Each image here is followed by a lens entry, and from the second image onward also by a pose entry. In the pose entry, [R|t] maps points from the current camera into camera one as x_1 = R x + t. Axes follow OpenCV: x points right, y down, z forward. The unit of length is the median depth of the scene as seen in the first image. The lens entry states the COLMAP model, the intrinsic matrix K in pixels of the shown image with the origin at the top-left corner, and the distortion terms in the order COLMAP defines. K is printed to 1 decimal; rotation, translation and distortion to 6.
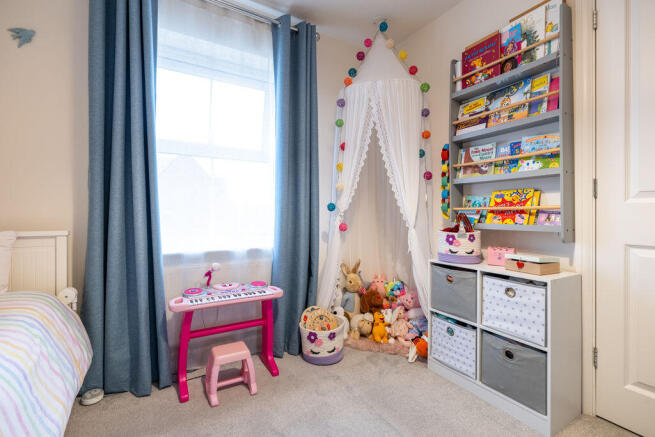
lens RADIAL K [[297.2, 0, 325.6], [0, 297.2, 204.4], [0, 0, 1]] dist [0.000288, -0.000048]
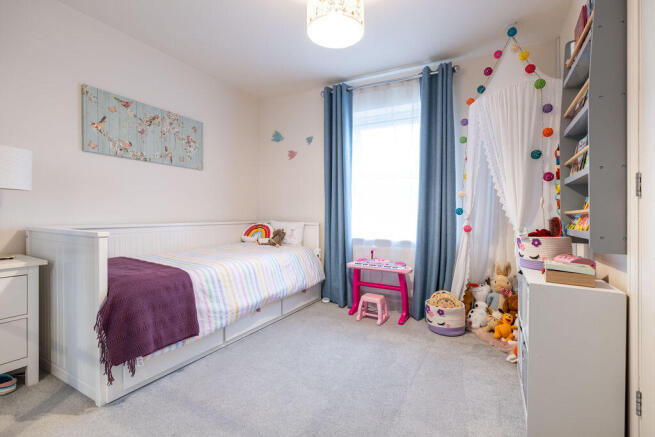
lens RADIAL K [[295.8, 0, 329.9], [0, 295.8, 209.5], [0, 0, 1]] dist [0.000051, 0.000061]
pose [[0.515284, -0.013344, -0.856916, 0.869341], [0.014161, 0.999875, -0.007055, 0.002385], [0.856903, -0.008499, 0.515408, -0.060949]]
